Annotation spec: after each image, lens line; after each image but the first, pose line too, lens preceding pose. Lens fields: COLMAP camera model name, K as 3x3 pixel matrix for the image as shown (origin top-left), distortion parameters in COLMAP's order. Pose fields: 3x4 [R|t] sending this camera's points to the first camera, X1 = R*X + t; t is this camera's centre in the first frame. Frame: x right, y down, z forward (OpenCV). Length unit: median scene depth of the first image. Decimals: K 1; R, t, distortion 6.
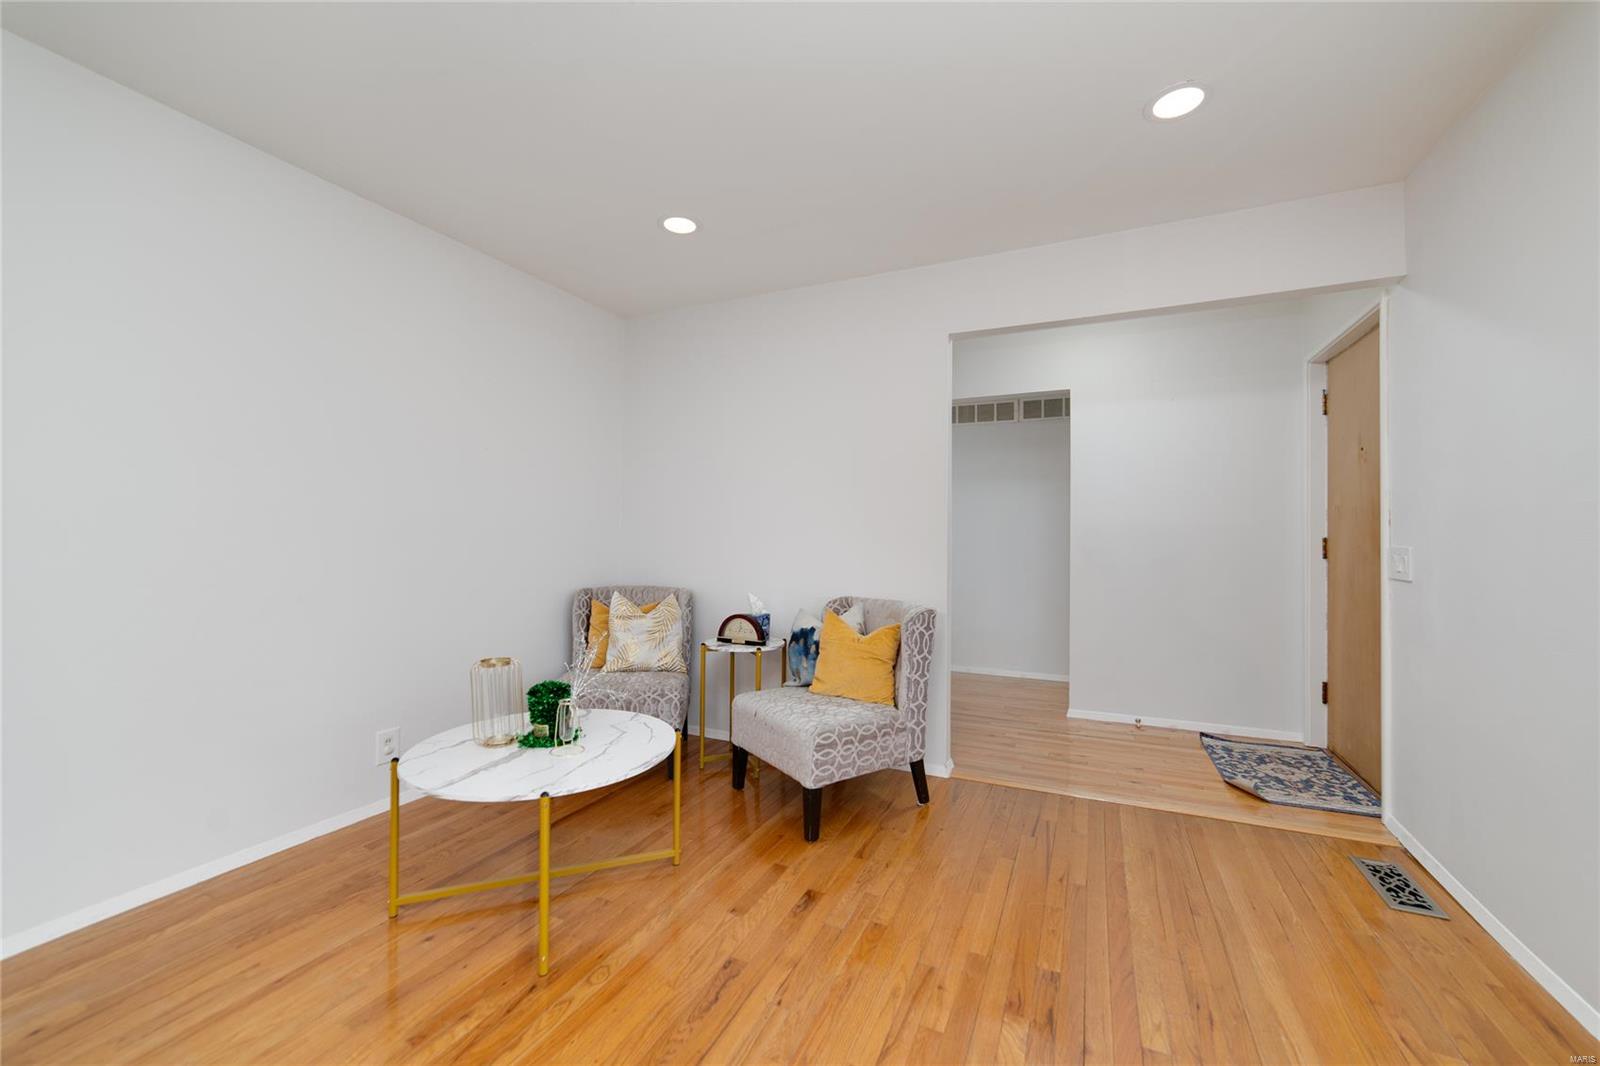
lens RADIAL K [[622.2, 0, 809.3], [0, 622.2, 527.2], [0, 0, 1]] dist [-0.033150, 0.009317]
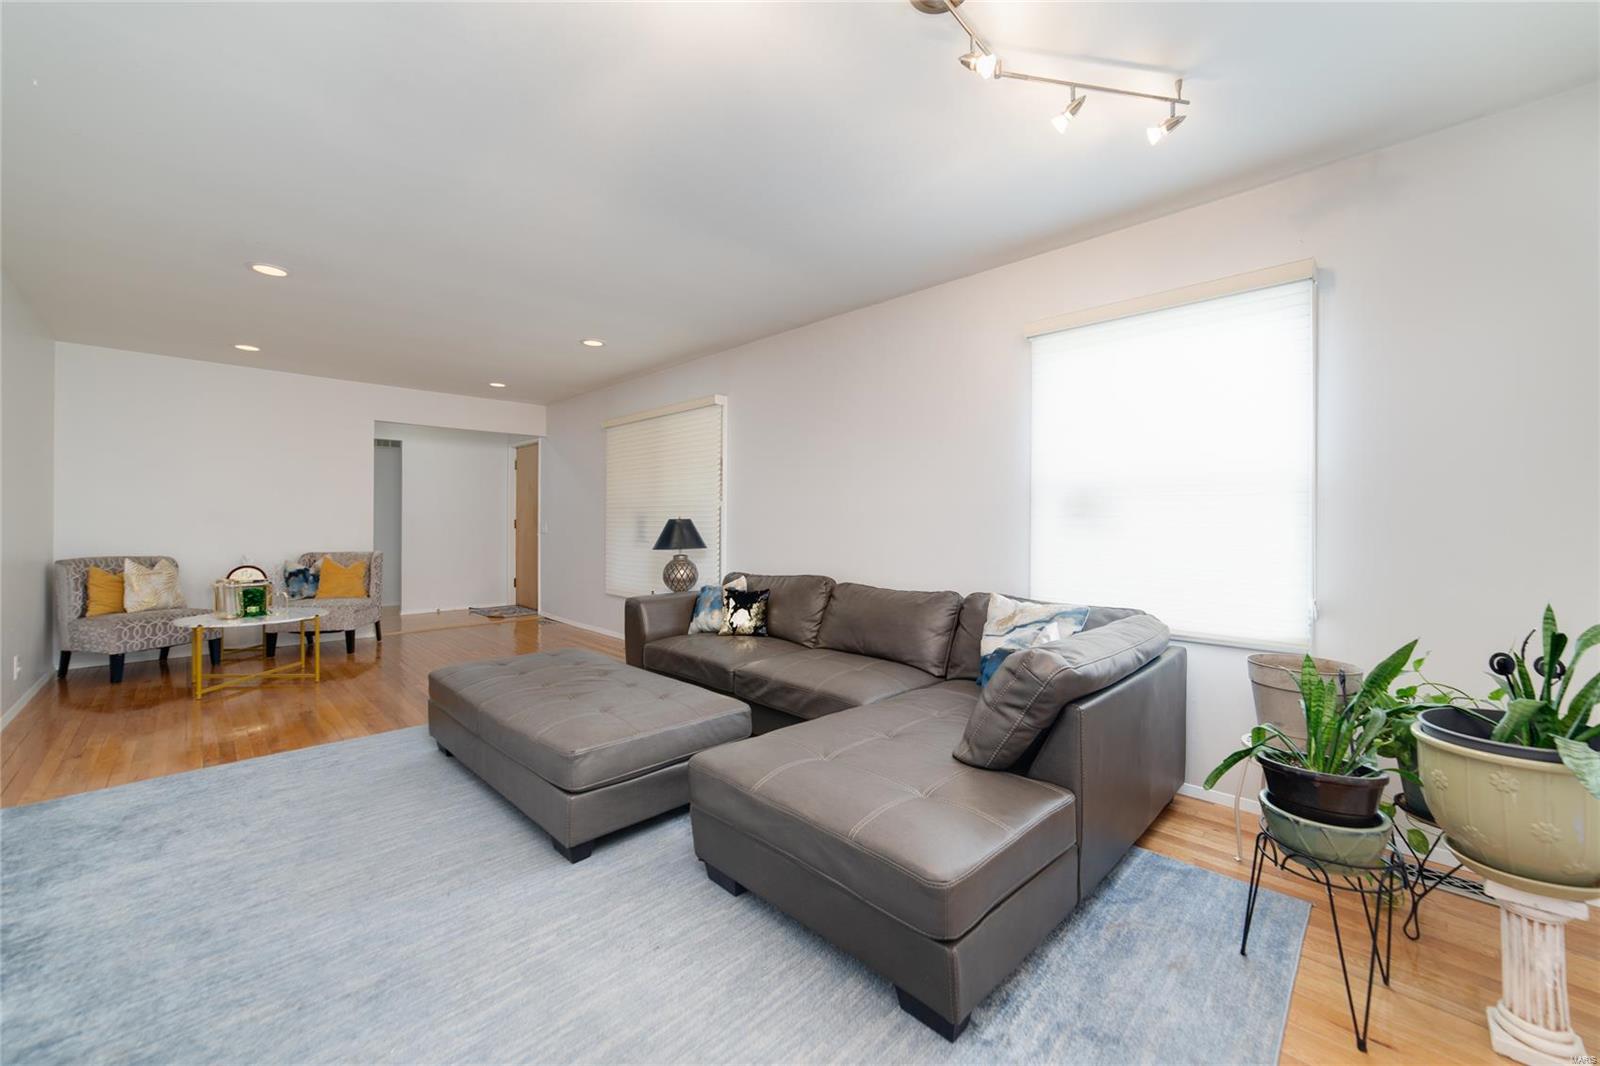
lens RADIAL K [[622.2, 0, 809.3], [0, 622.2, 527.2], [0, 0, 1]] dist [-0.033150, 0.009317]
pose [[0.343924, -0.013751, 0.938897, -1.158885], [-0.012664, 0.999734, 0.019281, -0.016880], [-0.938912, -0.018522, 0.343658, -1.033834]]
